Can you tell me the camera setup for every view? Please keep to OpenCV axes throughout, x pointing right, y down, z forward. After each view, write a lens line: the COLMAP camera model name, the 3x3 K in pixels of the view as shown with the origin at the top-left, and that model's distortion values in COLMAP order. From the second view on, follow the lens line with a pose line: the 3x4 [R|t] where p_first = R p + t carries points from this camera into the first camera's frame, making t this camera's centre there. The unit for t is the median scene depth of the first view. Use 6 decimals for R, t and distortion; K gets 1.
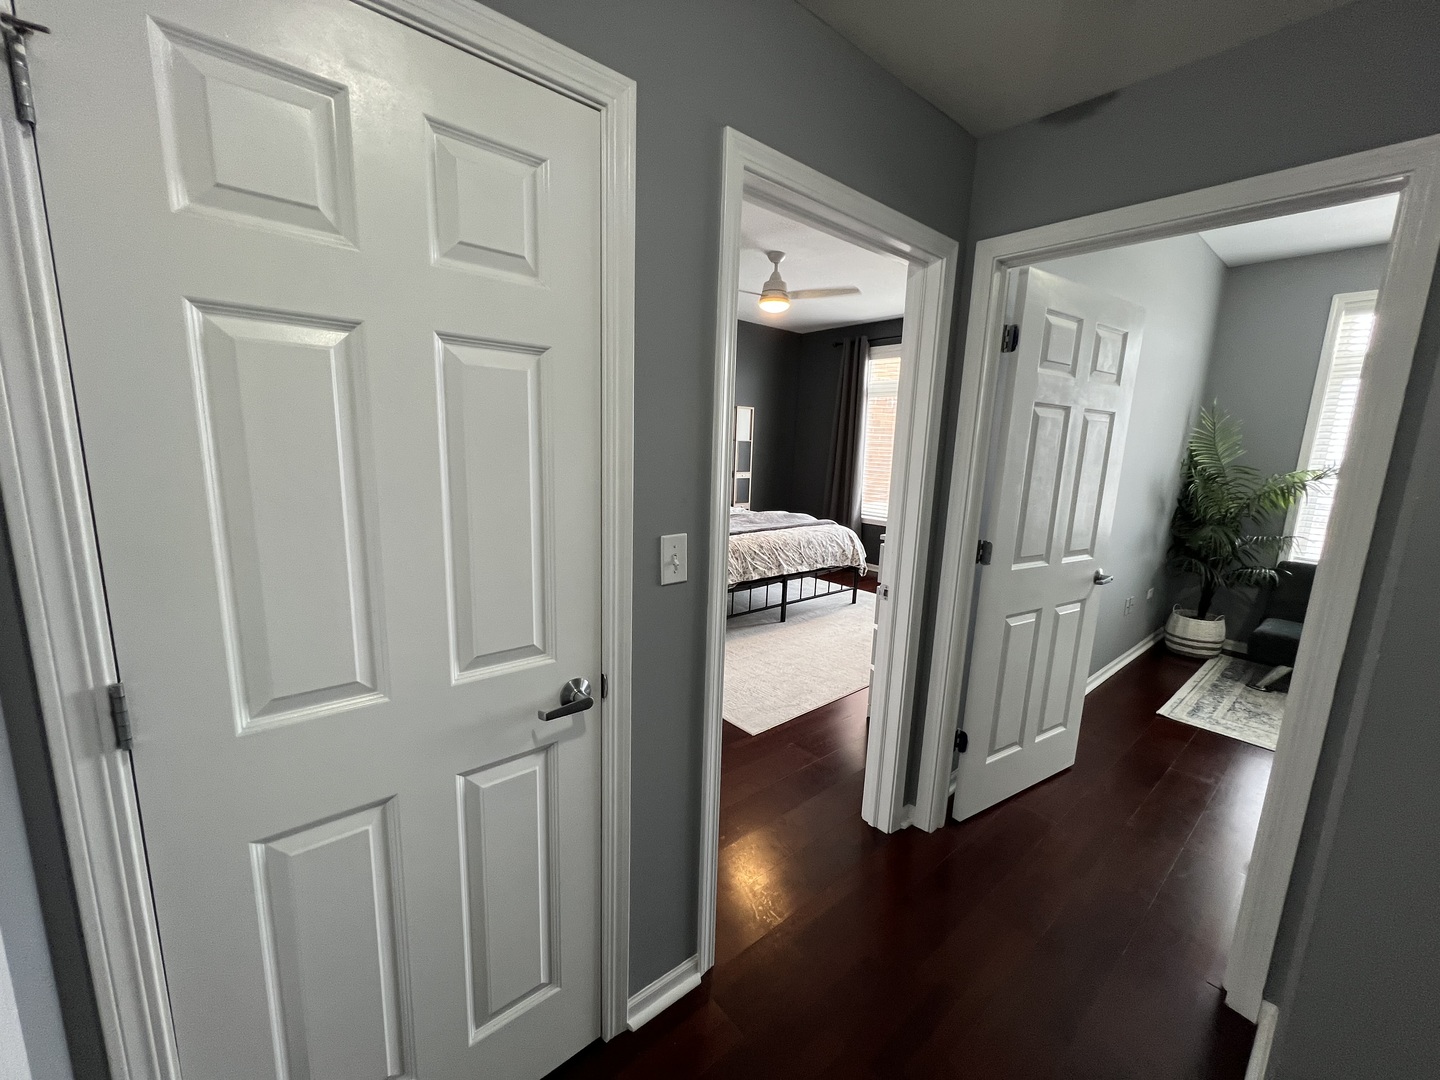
lens RADIAL K [[575.8, 0, 721.6], [0, 575.8, 544.1], [0, 0, 1]] dist [0.000989, 0.000100]
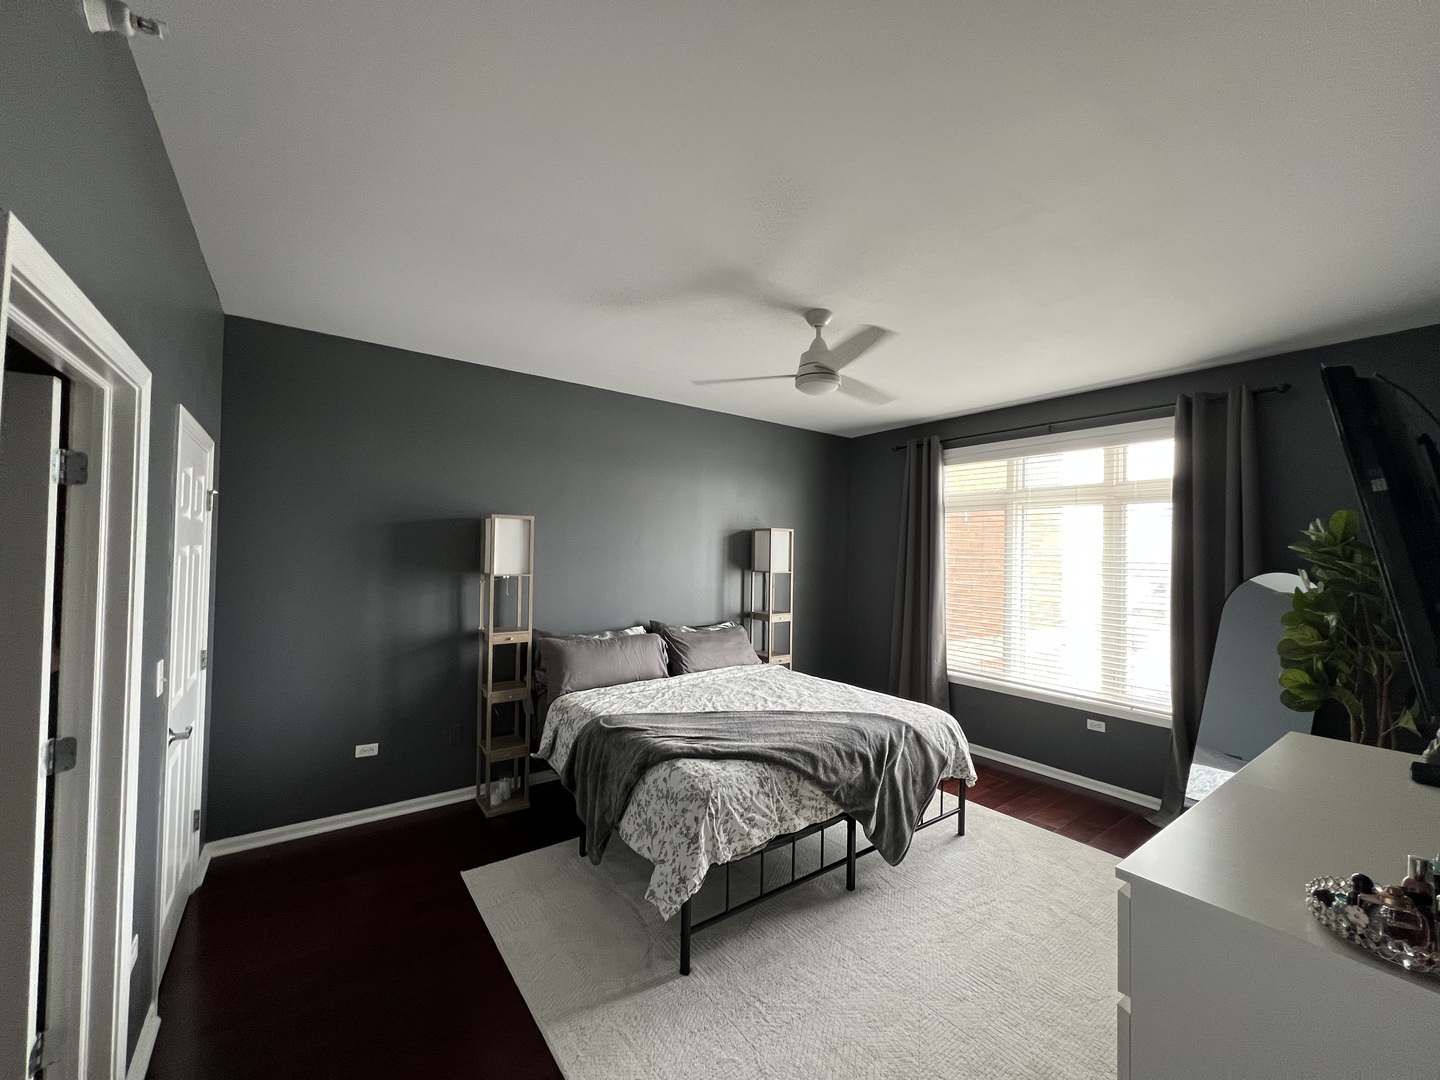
lens RADIAL K [[575.8, 0, 721.6], [0, 575.8, 544.1], [0, 0, 1]] dist [0.000989, 0.000100]
pose [[0.996872, -0.018598, -0.076819, 0.022924], [0.003625, 0.981657, -0.190621, -0.086894], [0.078956, 0.189747, 0.978653, 0.295809]]
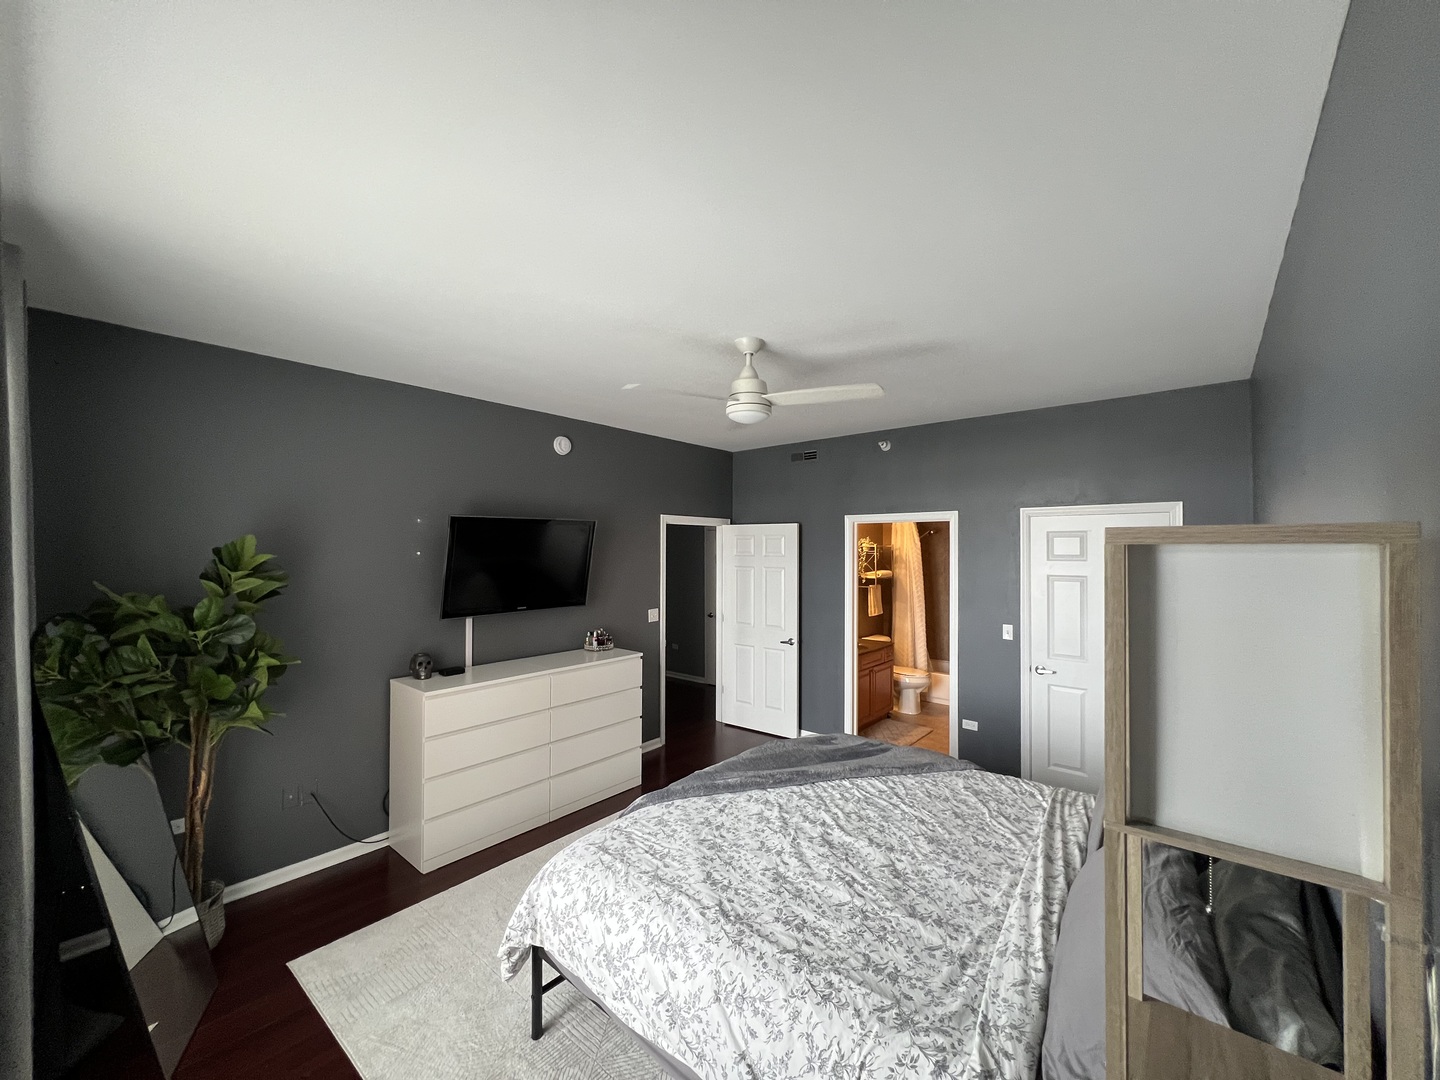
lens RADIAL K [[575.8, 0, 721.6], [0, 575.8, 544.1], [0, 0, 1]] dist [0.000989, 0.000100]
pose [[-0.985470, -0.038038, -0.165537, 0.180298], [-0.064895, 0.984982, 0.159997, -0.298169], [0.156965, 0.168415, -0.973138, 1.323662]]
